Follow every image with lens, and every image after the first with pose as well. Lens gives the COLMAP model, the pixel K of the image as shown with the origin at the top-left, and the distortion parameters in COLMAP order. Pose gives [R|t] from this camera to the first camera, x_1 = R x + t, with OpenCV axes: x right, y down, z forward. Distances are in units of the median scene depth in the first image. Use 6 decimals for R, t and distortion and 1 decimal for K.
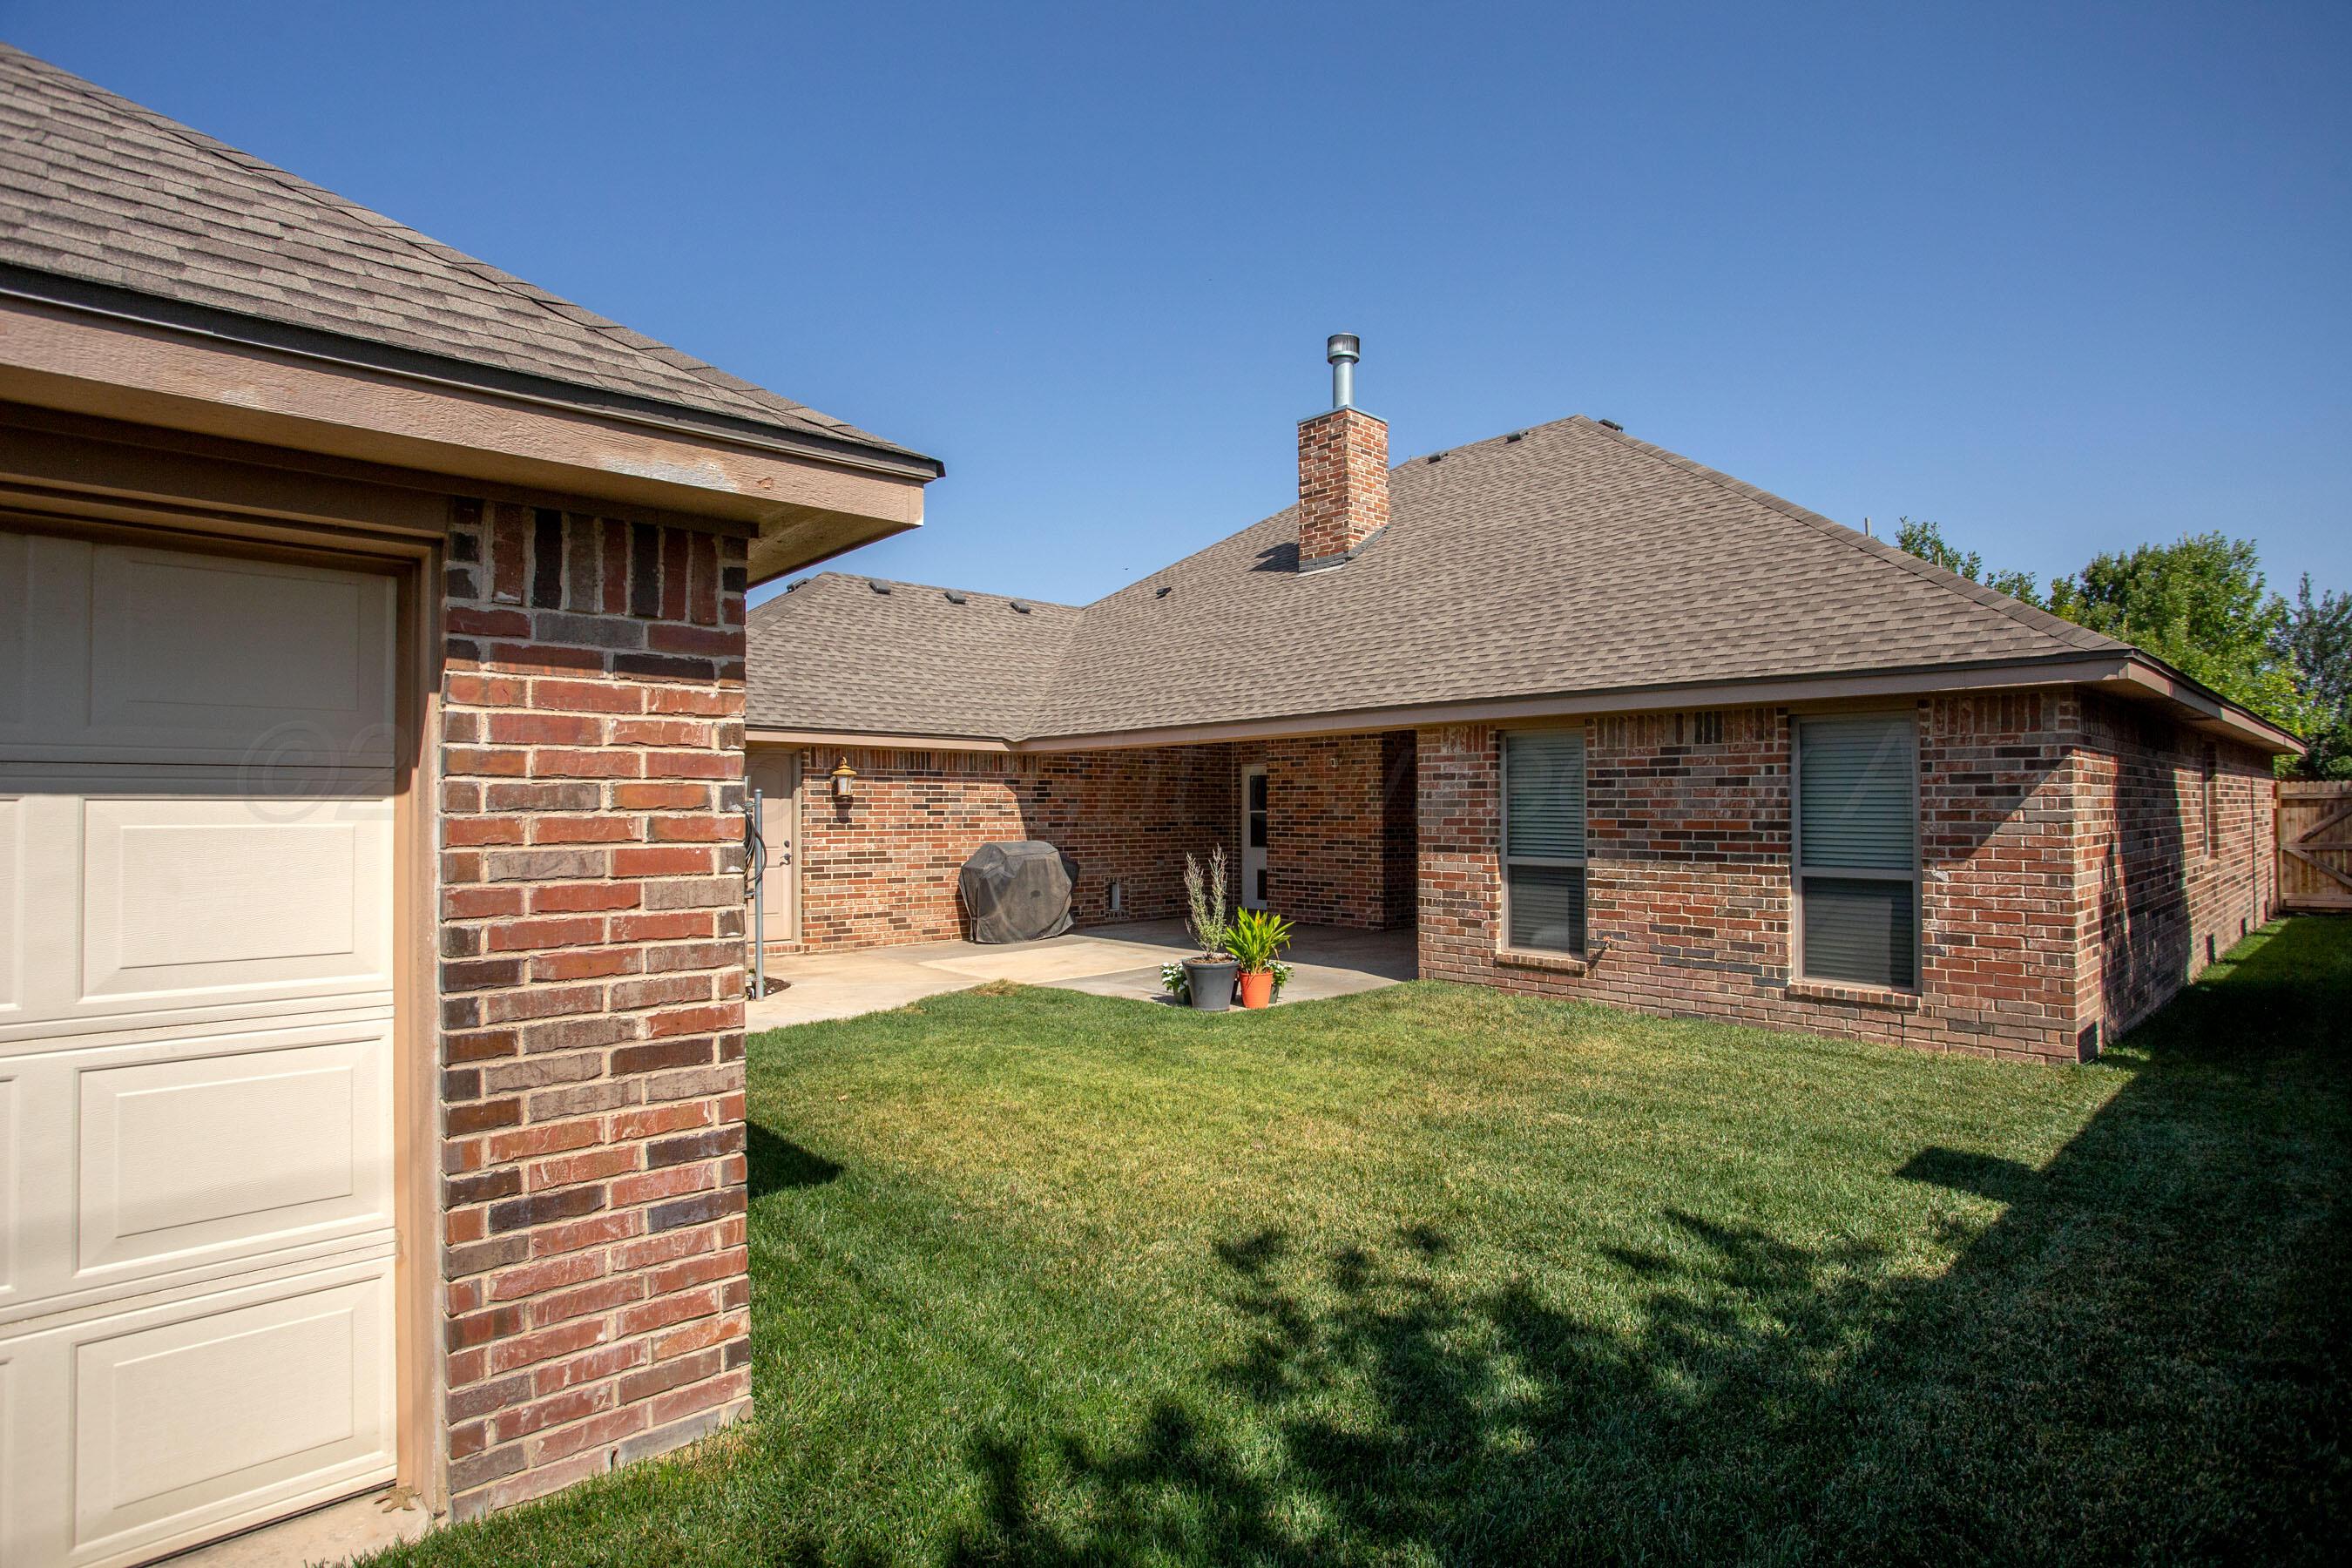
lens RADIAL K [[1170.5, 0, 1169.2], [0, 1170.5, 779.1], [0, 0, 1]] dist [-0.042327, 0.014611]
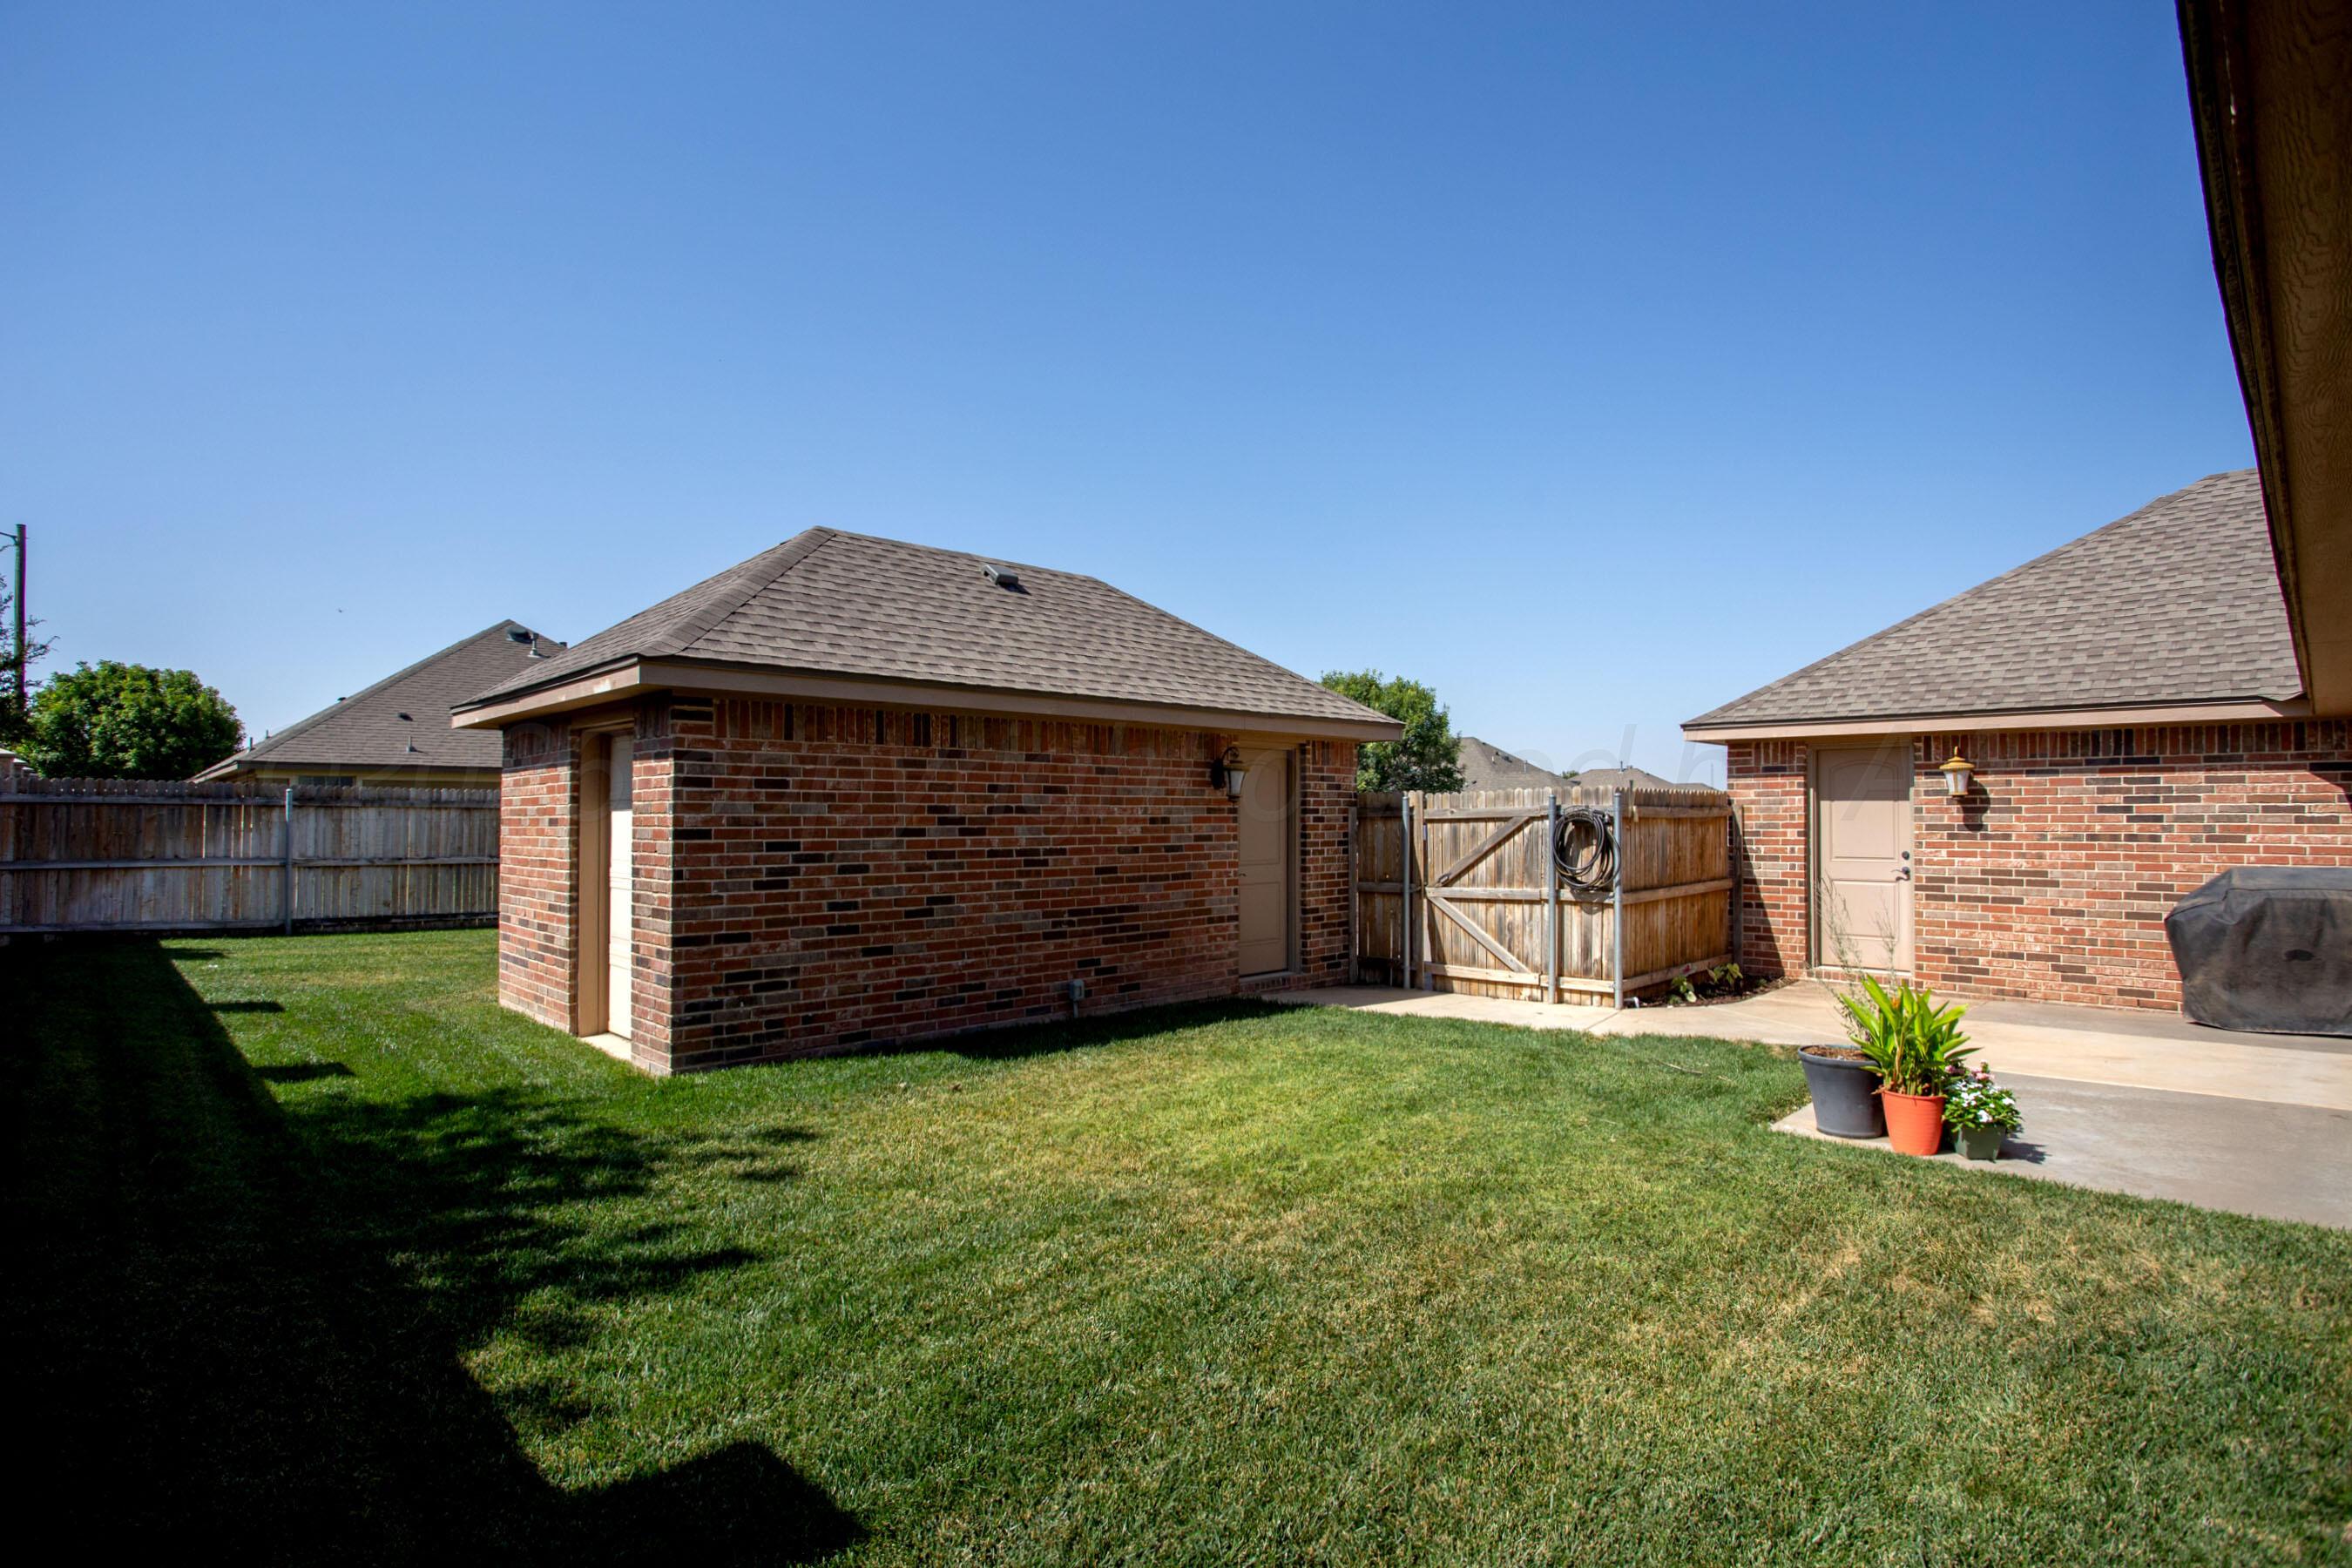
lens RADIAL K [[1170.5, 0, 1174.5], [0, 1170.5, 782.6], [0, 0, 1]] dist [-0.042327, 0.014611]
pose [[0.038432, -0.022490, -0.999008, 0.460572], [0.026172, 0.999426, -0.021492, 0.008300], [0.998918, -0.025320, 0.038999, 0.440908]]
